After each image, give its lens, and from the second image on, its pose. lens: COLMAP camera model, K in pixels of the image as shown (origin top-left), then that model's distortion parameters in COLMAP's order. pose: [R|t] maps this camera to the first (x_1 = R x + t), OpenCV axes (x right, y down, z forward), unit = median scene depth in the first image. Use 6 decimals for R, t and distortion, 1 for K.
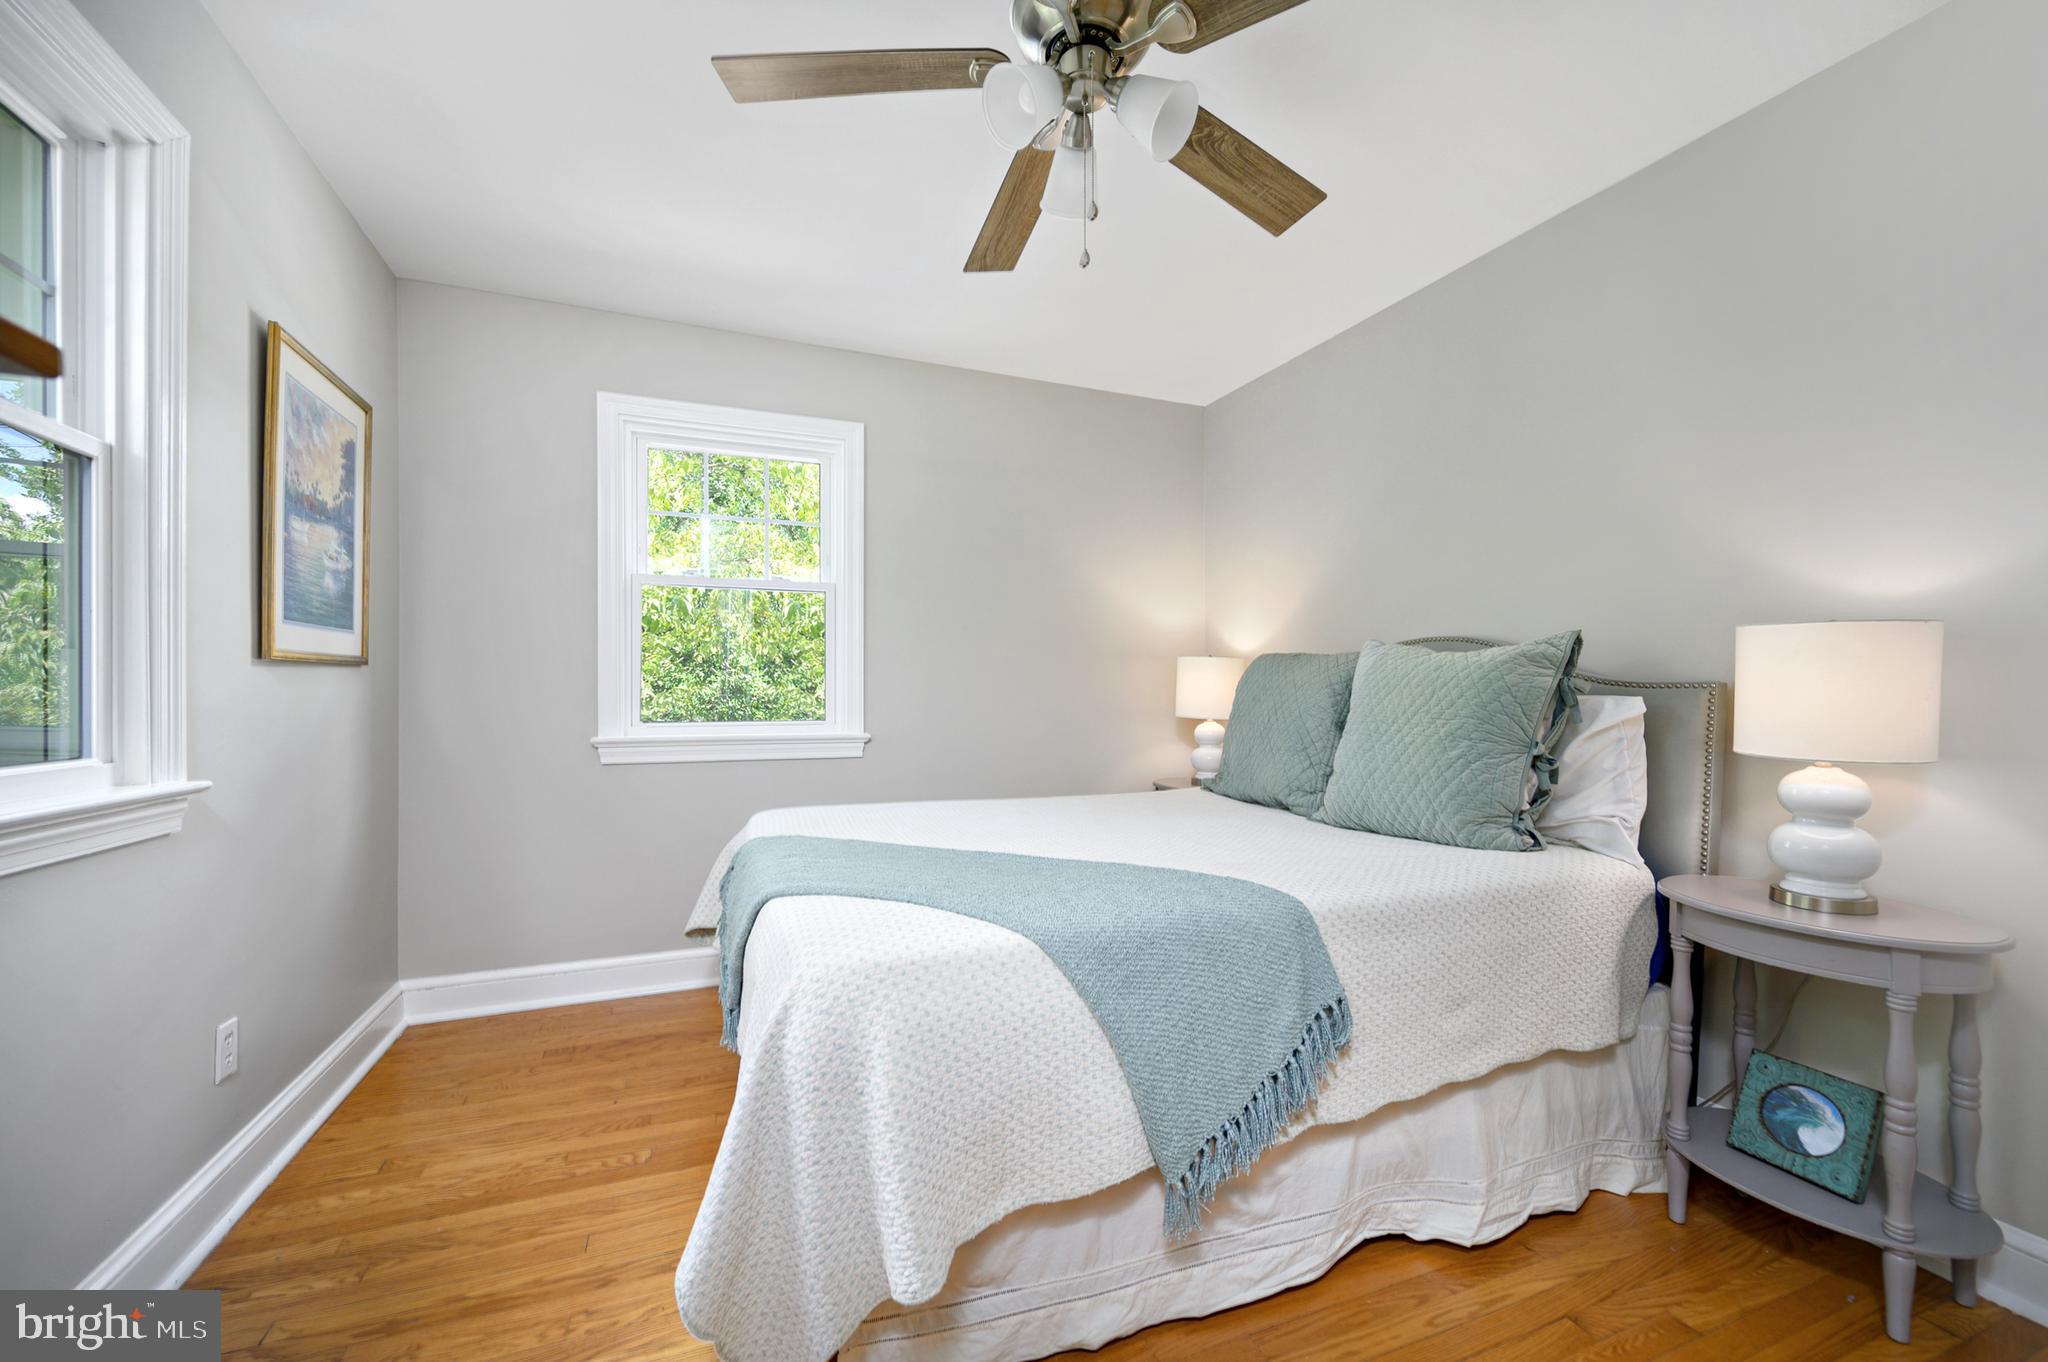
lens RADIAL K [[815.2, 0, 1022.9], [0, 815.2, 693.4], [0, 0, 1]] dist [0.002613, 0.000451]
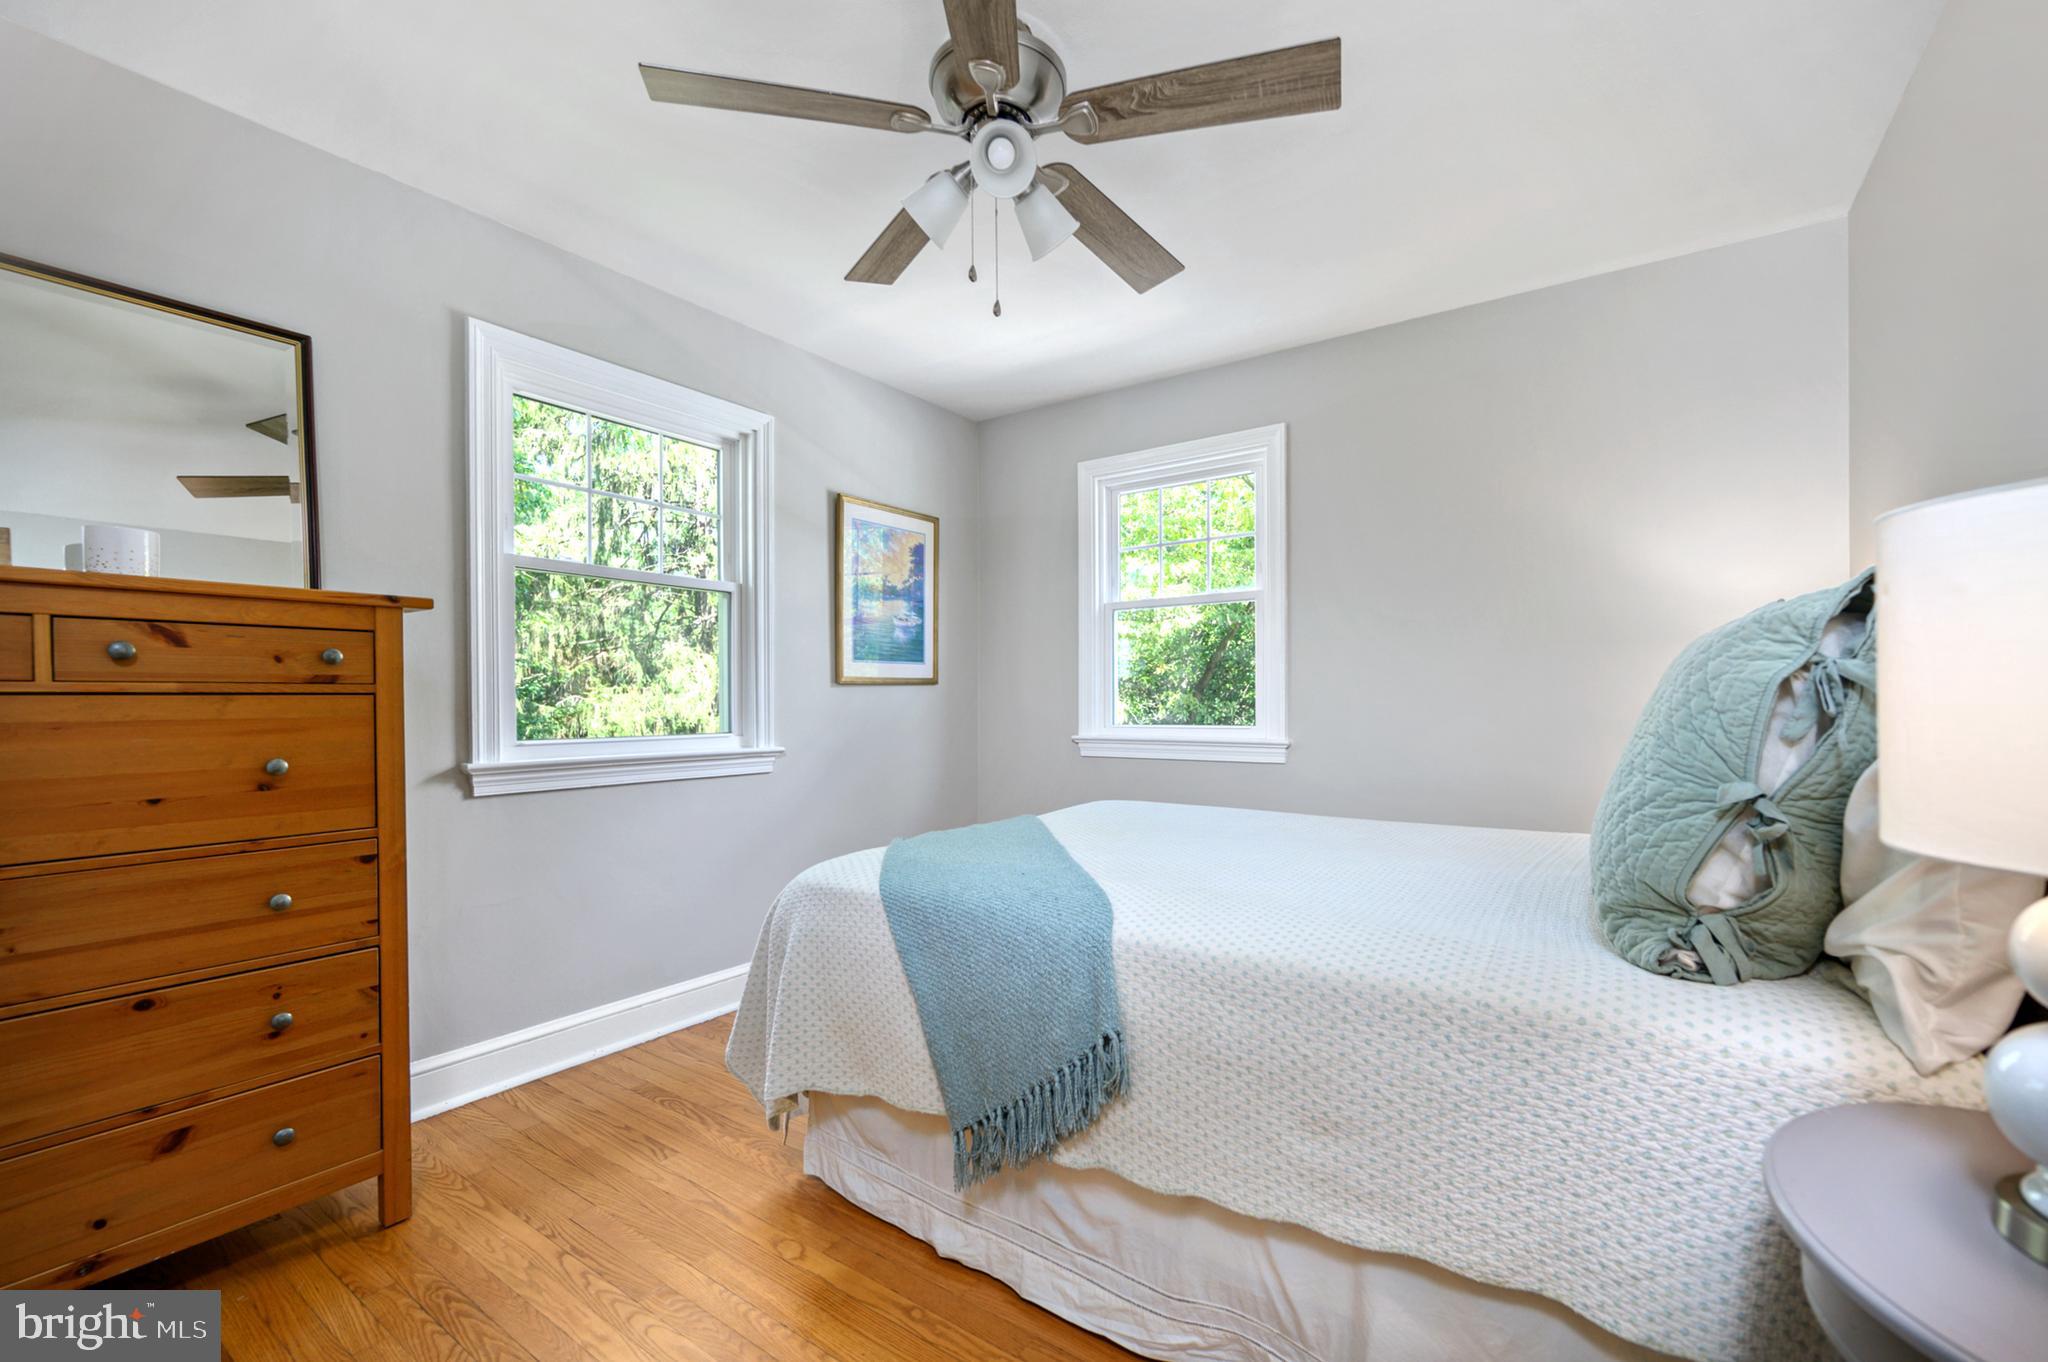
lens RADIAL K [[850.4, 0, 1026.4], [0, 850.4, 705.7], [0, 0, 1]] dist [0.002580, 0.000249]
pose [[0.550167, -0.000533, -0.835055, 0.824282], [0.007833, 0.999959, 0.004522, 0.002786], [0.835018, -0.009029, 0.550148, 0.301896]]
